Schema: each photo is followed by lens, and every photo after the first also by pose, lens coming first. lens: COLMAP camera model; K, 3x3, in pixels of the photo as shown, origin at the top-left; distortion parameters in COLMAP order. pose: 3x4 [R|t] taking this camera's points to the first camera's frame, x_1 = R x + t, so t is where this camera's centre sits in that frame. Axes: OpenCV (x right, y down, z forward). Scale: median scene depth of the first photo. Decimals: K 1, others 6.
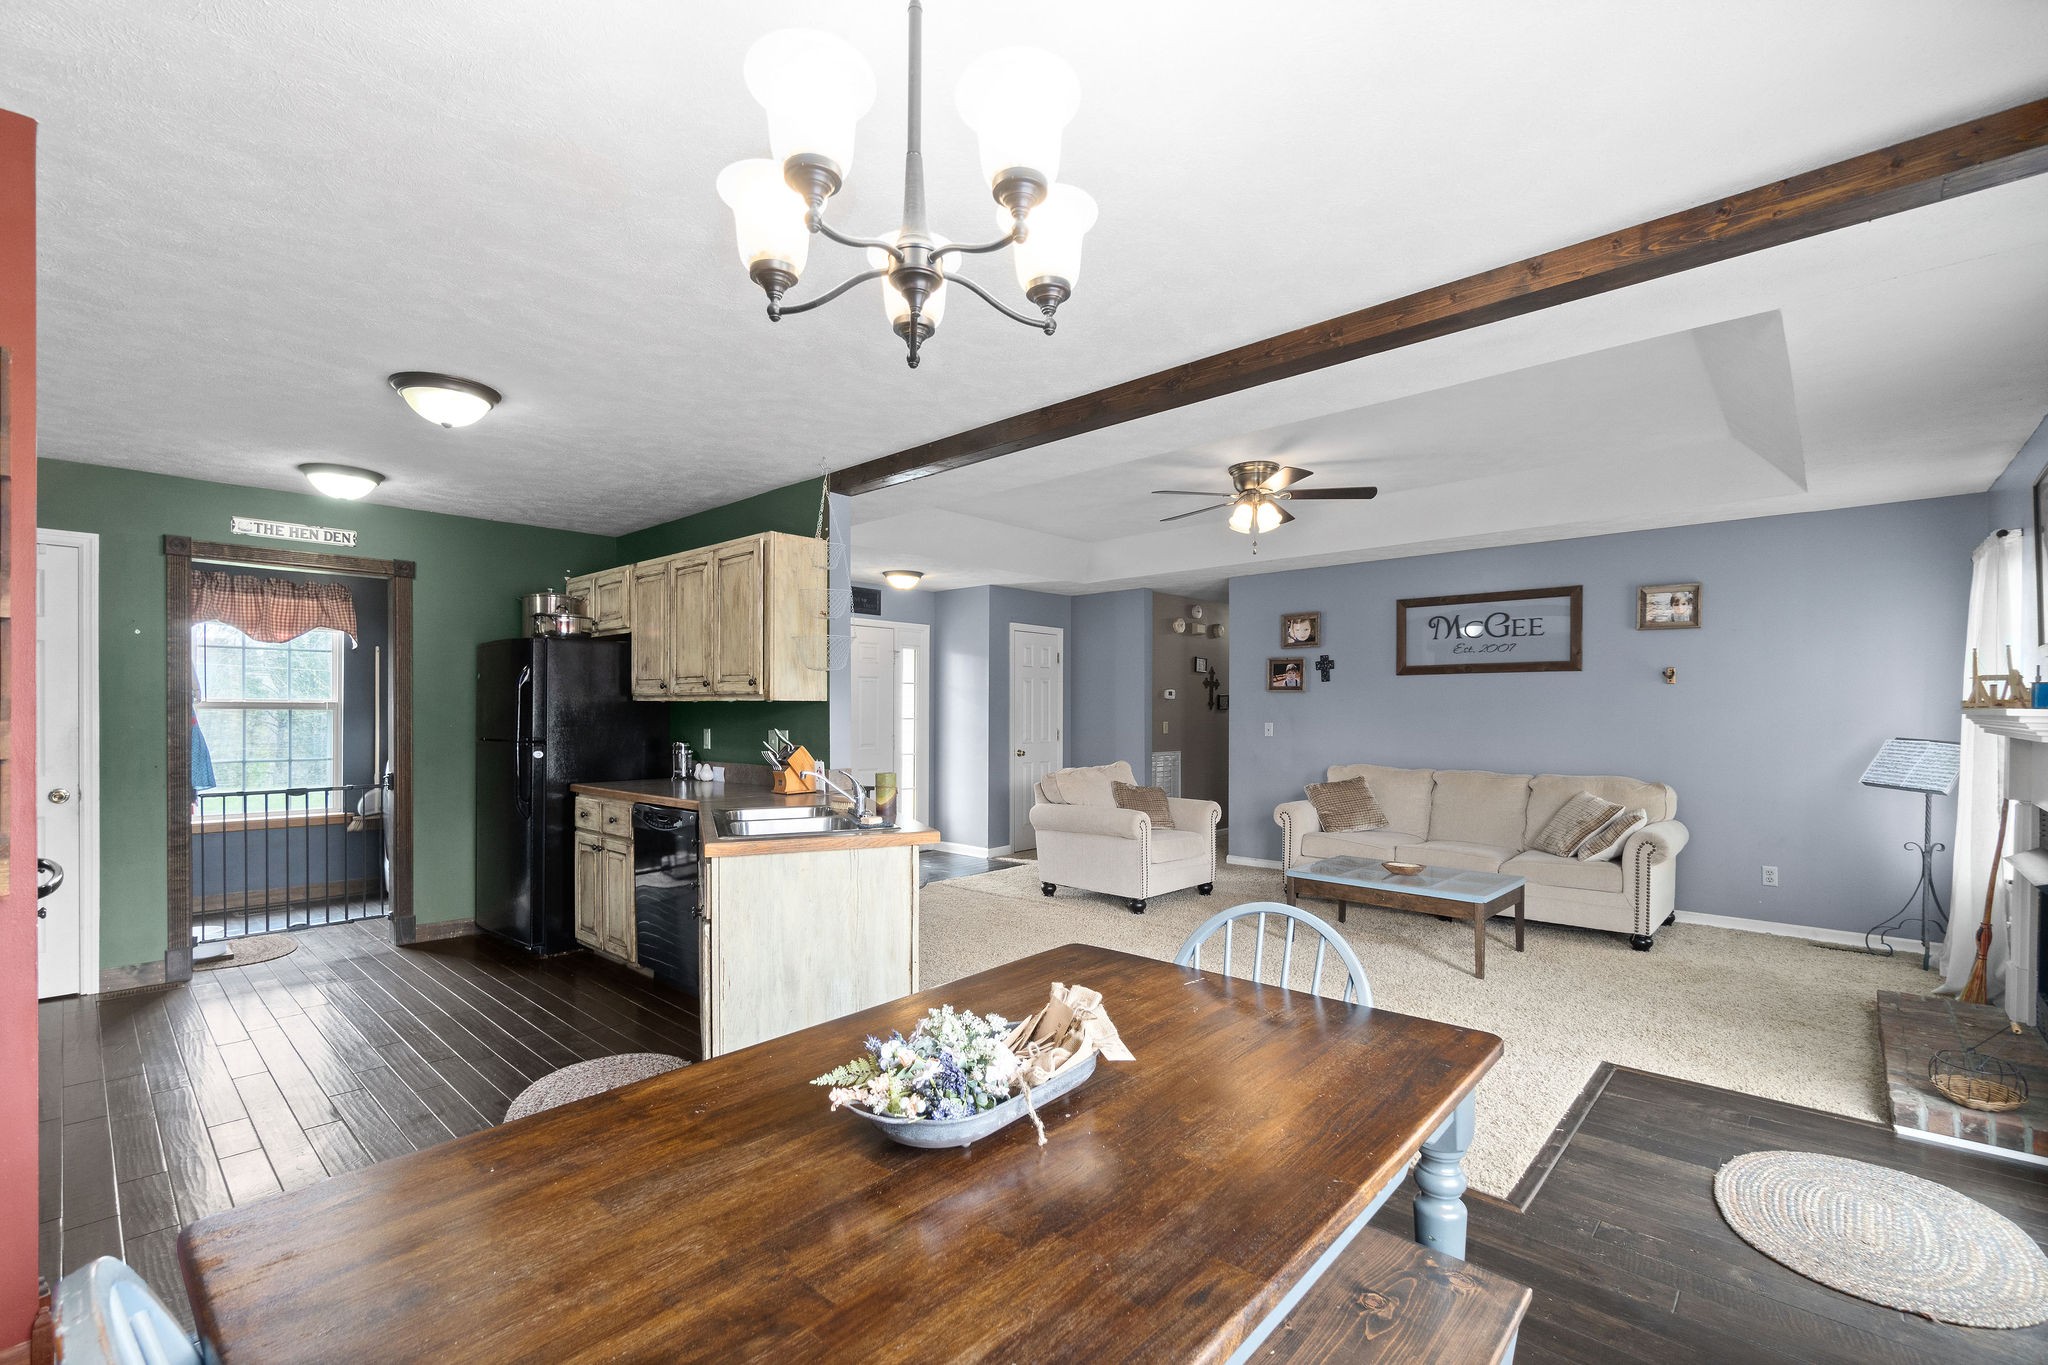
lens RADIAL K [[915.0, 0, 1011.2], [0, 915.0, 714.5], [0, 0, 1]] dist [-0.003487, -0.000496]
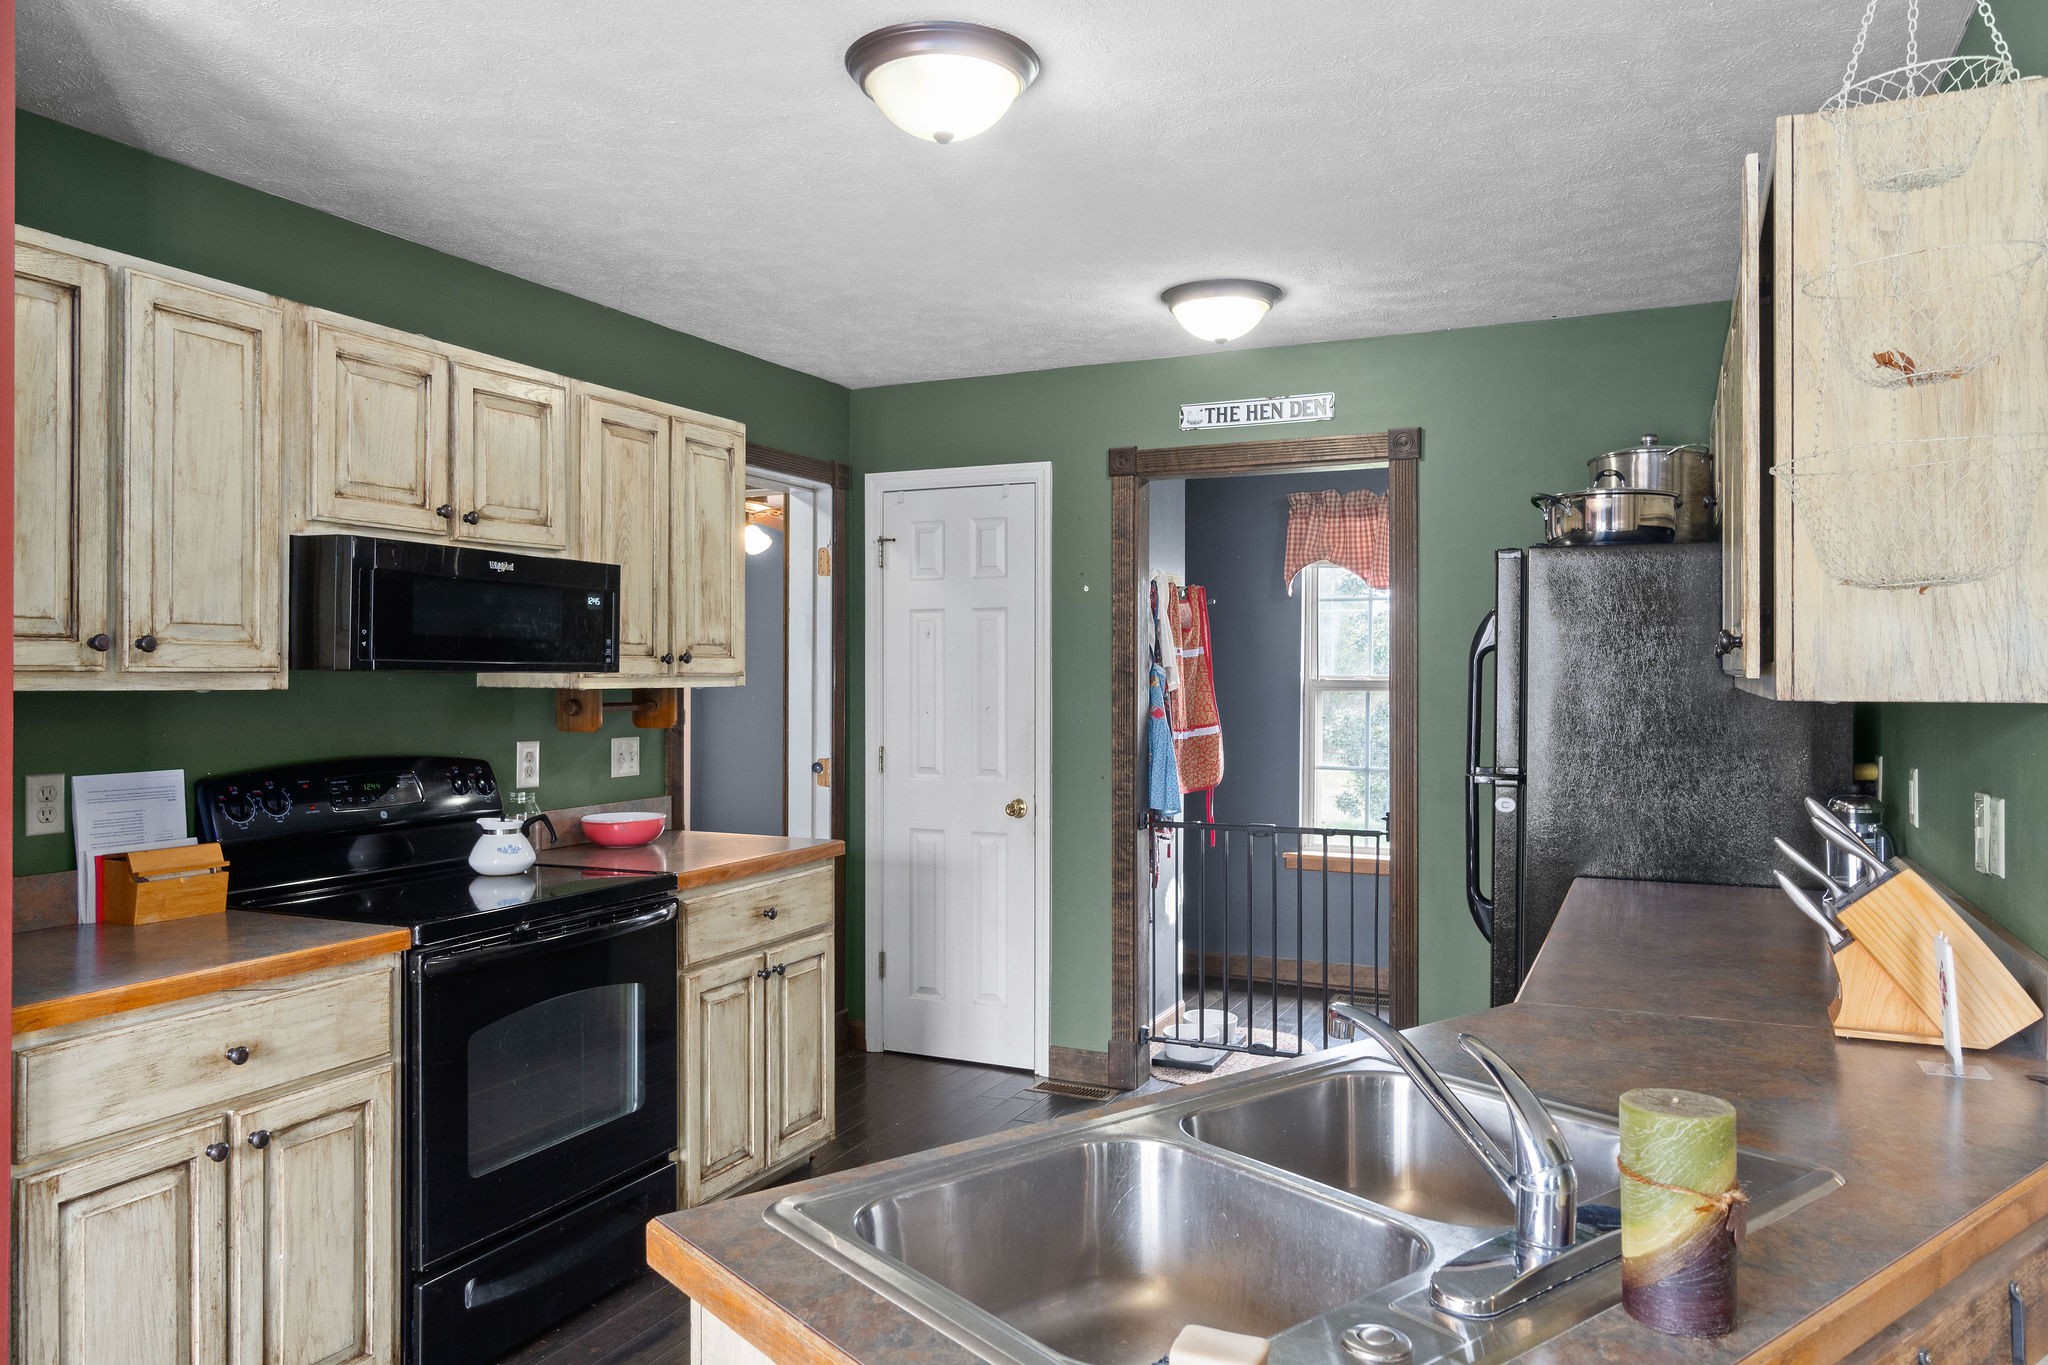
lens RADIAL K [[1408.2, 0, 1020.3], [0, 1408.2, 674.4], [0, 0, 1]] dist [-0.009151, -0.002629]
pose [[0.302632, 0.000716, -0.953107, 0.063636], [-0.005906, 0.999982, -0.001124, -0.016263], [0.953089, 0.005969, 0.302631, 0.460762]]
